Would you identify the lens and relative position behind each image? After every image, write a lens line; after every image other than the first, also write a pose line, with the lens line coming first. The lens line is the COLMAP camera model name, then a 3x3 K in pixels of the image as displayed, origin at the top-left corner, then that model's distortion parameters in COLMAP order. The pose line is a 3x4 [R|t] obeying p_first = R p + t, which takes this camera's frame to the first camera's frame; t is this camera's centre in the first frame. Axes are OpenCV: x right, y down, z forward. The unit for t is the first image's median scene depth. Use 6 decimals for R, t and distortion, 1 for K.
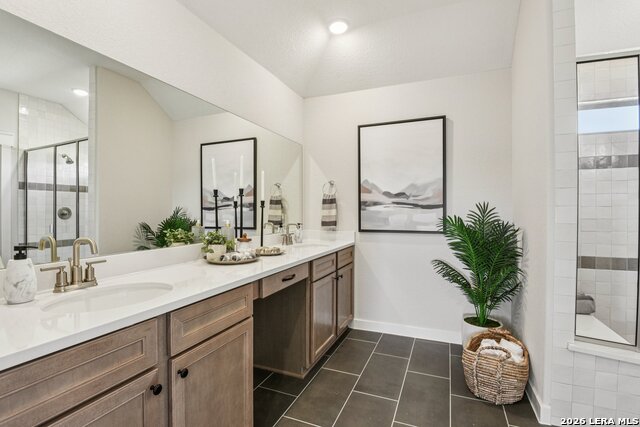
lens RADIAL K [[304.2, 0, 320.0], [0, 304.2, 213.5], [0, 0, 1]] dist [-0.021917, -0.000873]
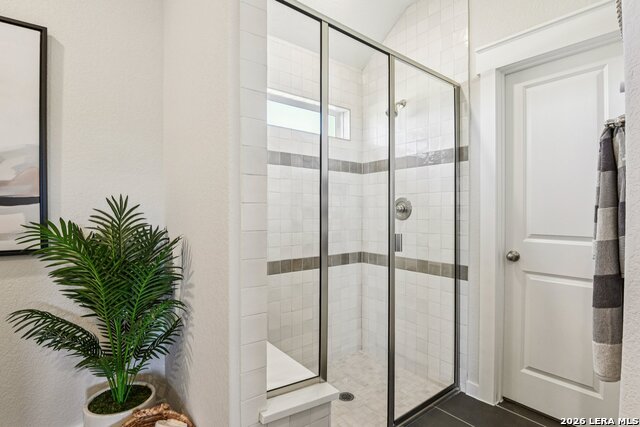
lens RADIAL K [[319.1, 0, 320.0], [0, 319.1, 213.5], [0, 0, 1]] dist [-0.028840, 0.000618]
pose [[0.483417, -0.005775, 0.875371, 0.189963], [0.001789, 0.999983, 0.005609, -0.004571], [-0.875389, -0.001146, 0.483419, 0.358683]]
